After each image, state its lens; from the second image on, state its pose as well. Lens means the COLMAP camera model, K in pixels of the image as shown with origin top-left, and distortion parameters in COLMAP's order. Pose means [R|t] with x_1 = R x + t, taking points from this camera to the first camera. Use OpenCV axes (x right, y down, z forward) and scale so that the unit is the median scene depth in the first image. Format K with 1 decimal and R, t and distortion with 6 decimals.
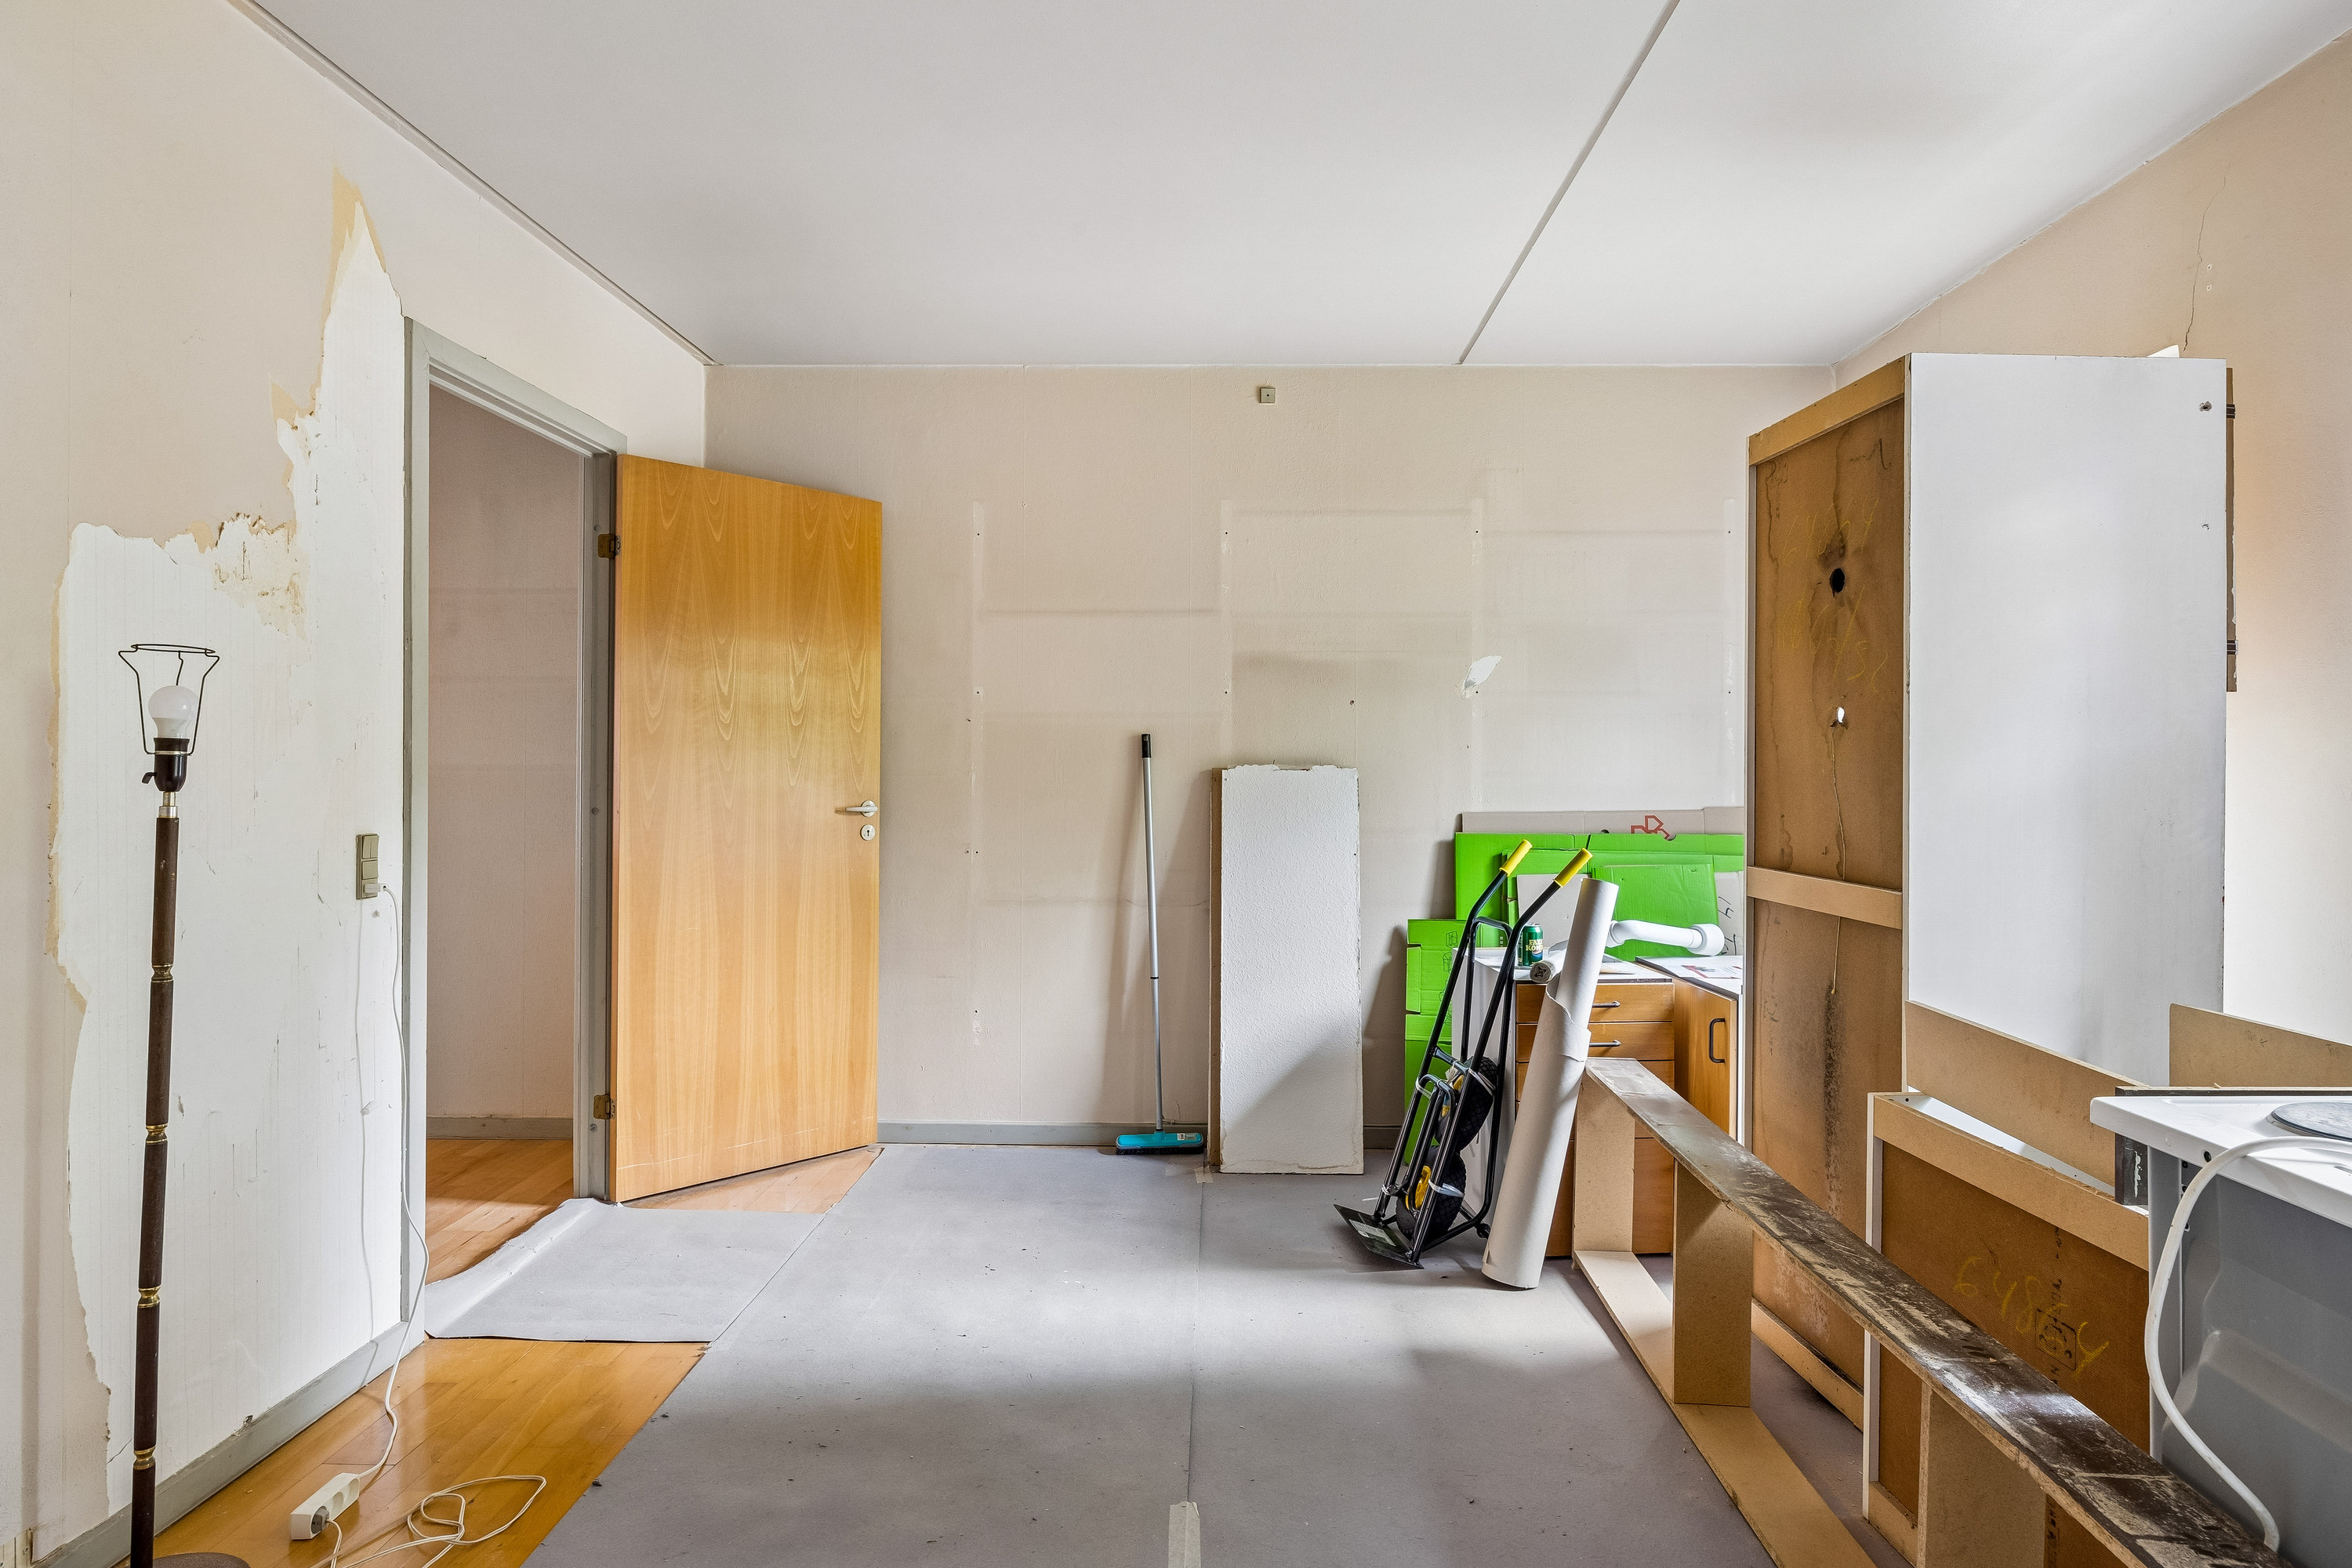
lens RADIAL K [[1302.6, 0, 1189.5], [0, 1302.6, 772.8], [0, 0, 1]] dist [0.000496, -0.002130]
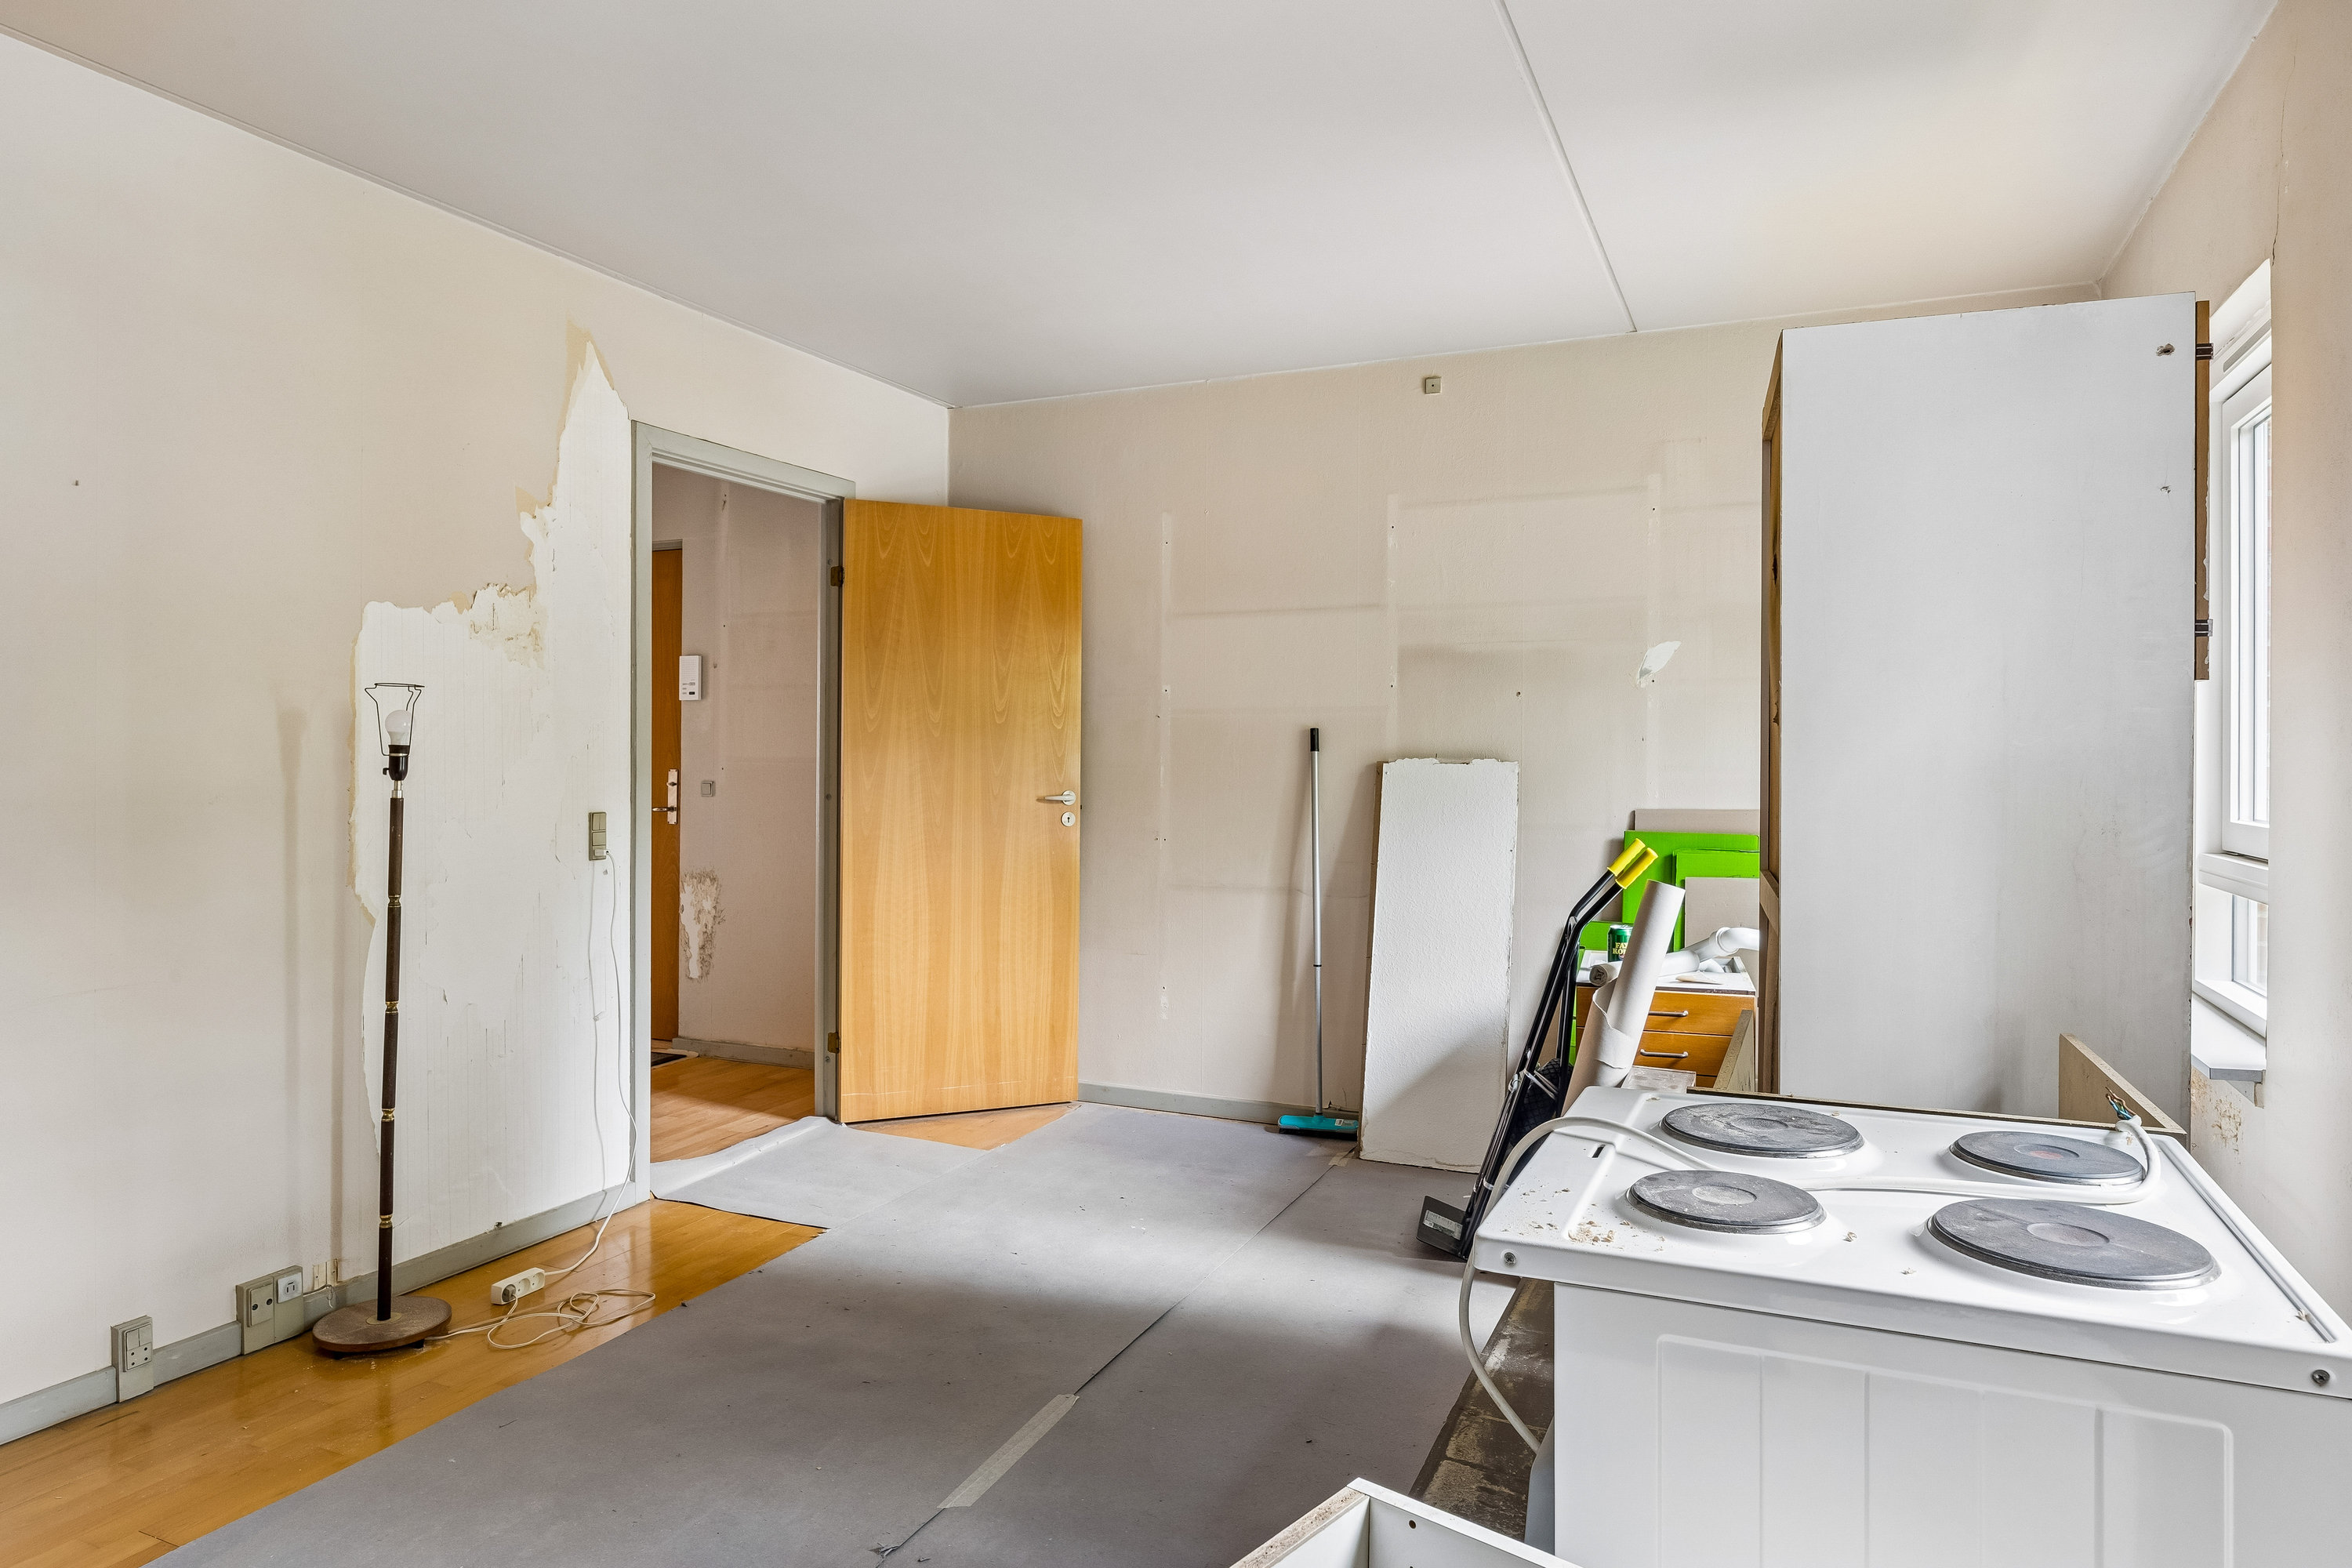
lens RADIAL K [[1398.5, 0, 1162.2], [0, 1398.5, 768.8], [0, 0, 1]] dist [-0.001687, 0.000666]
pose [[0.920623, 0.004031, -0.390432, 0.361778], [-0.001587, 0.999977, 0.006582, -0.006102], [0.390450, -0.005440, 0.920608, -0.076704]]
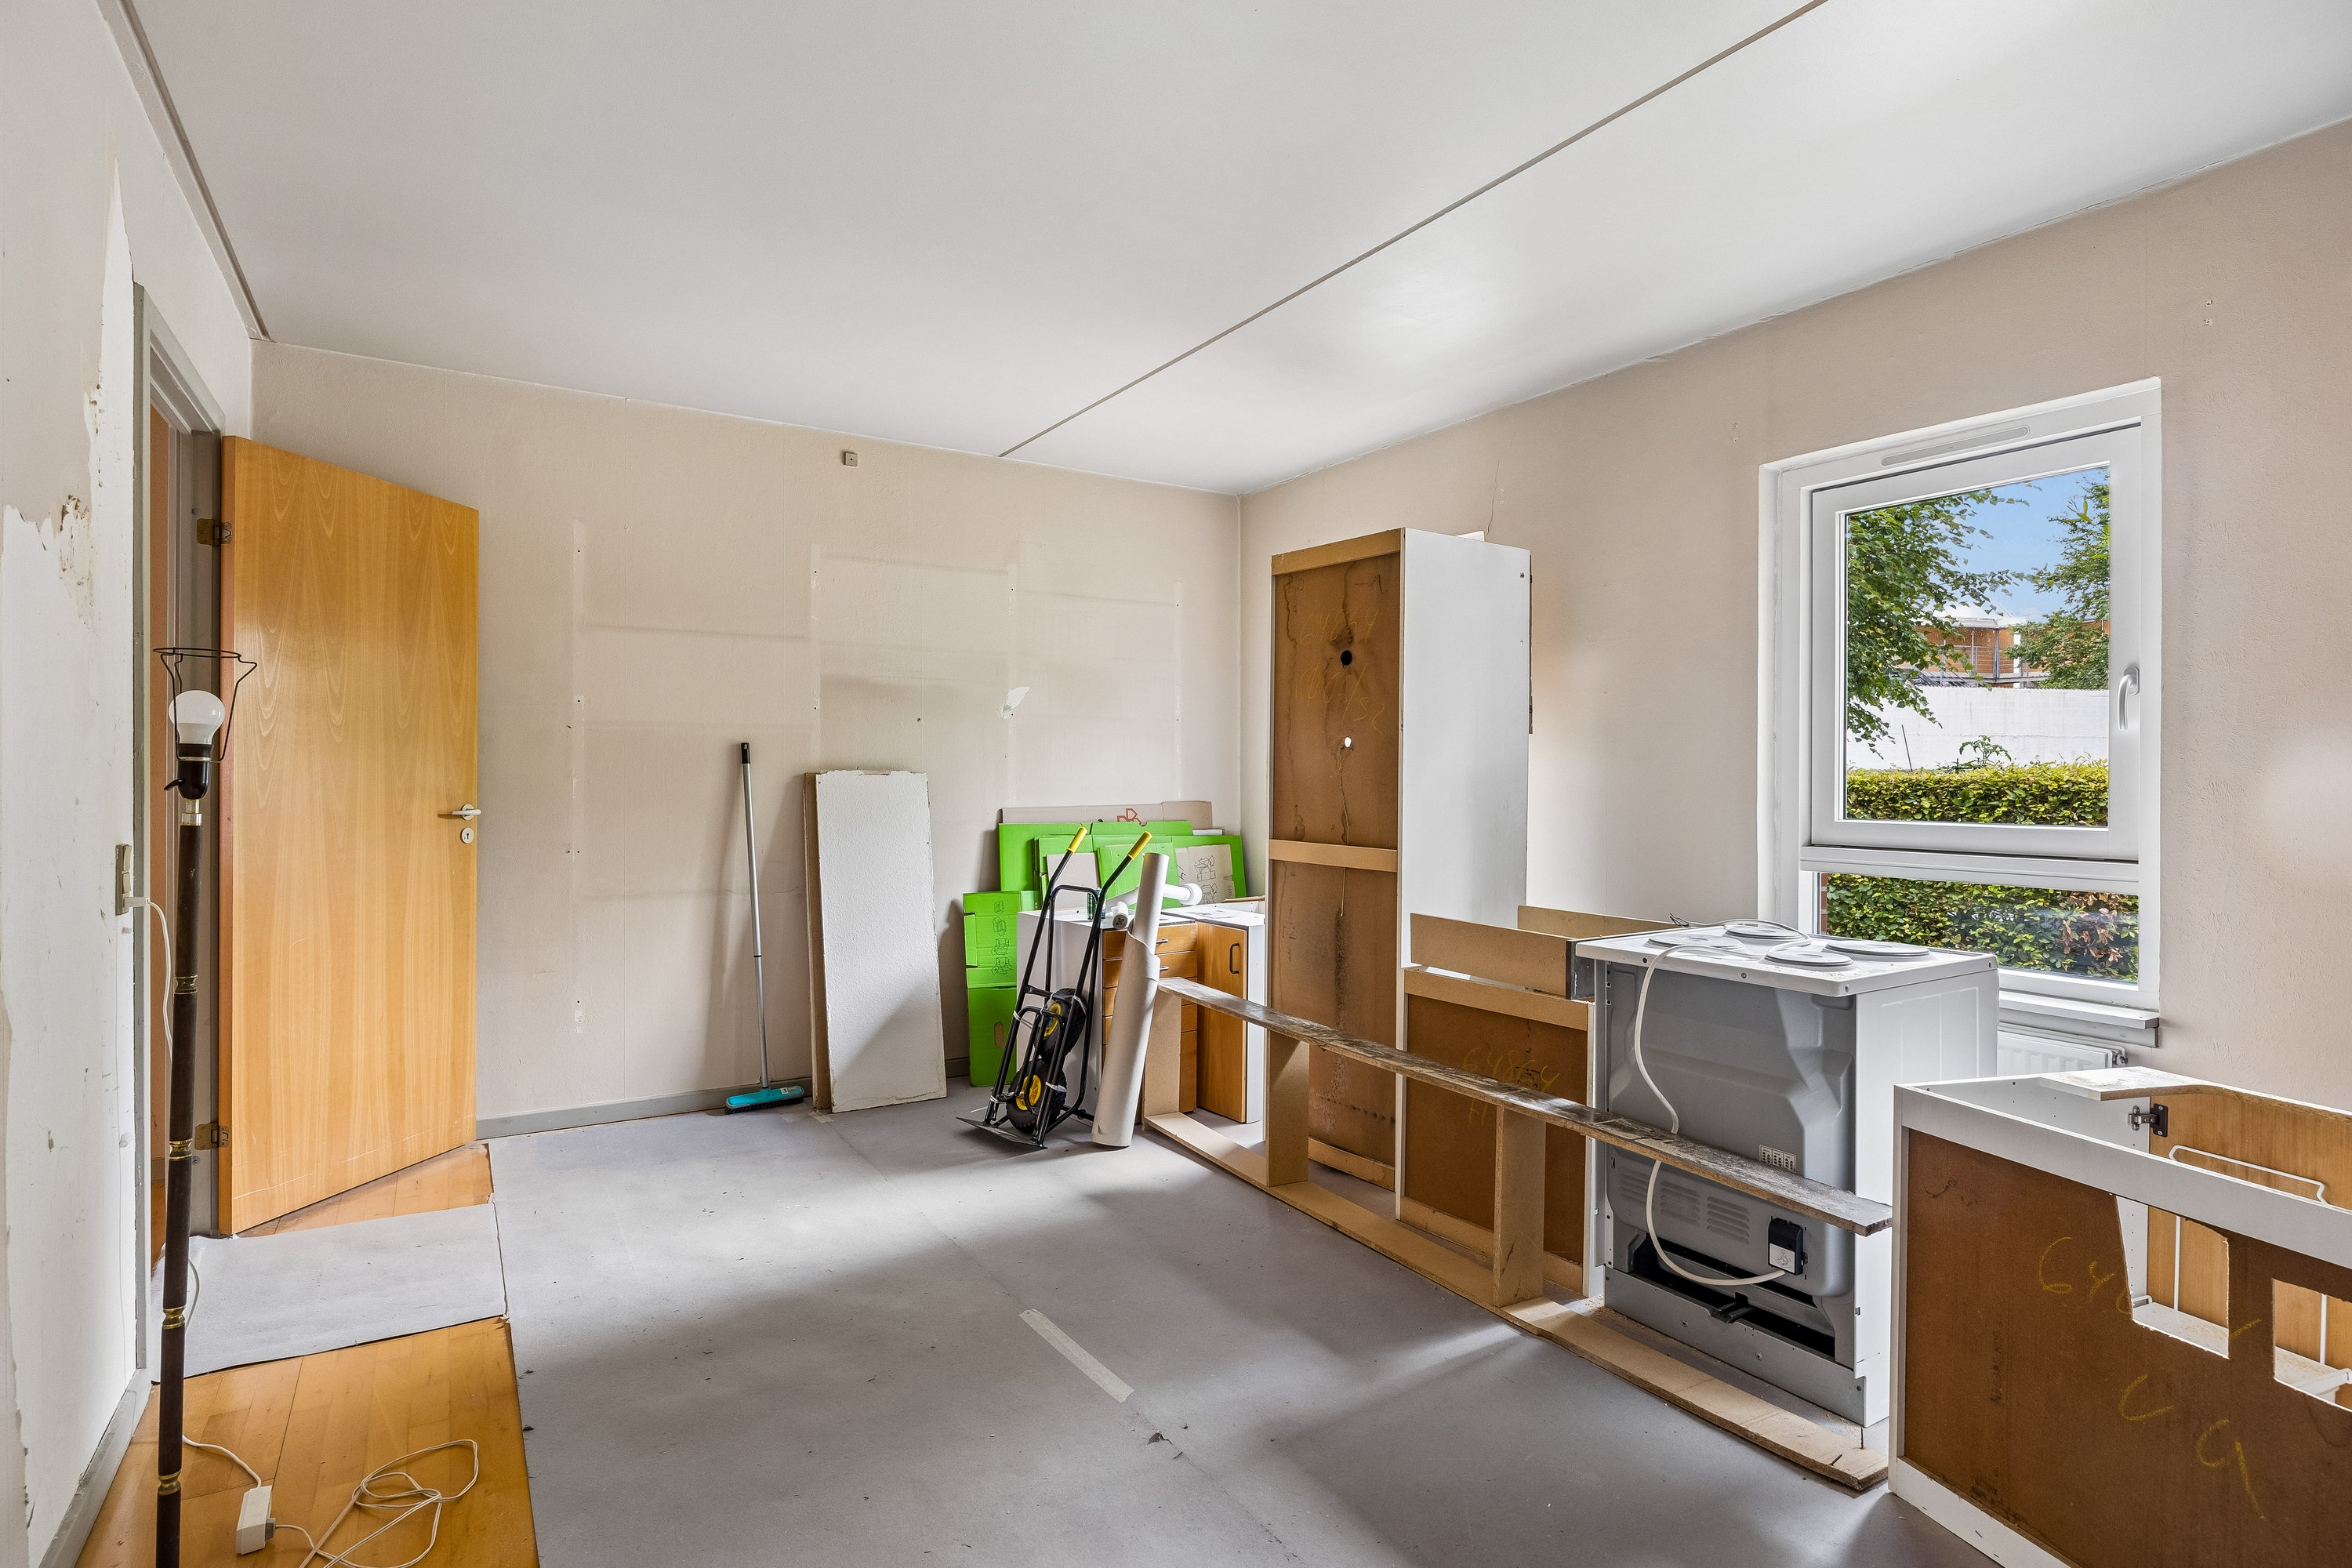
lens RADIAL K [[1173.1, 0, 1159.8], [0, 1173.1, 787.7], [0, 0, 1]] dist [-0.013221, 0.001983]
pose [[0.843100, -0.004287, 0.537740, -0.351001], [-0.001567, 0.999944, 0.010427, -0.002311], [-0.537755, -0.009634, 0.843046, -0.069185]]
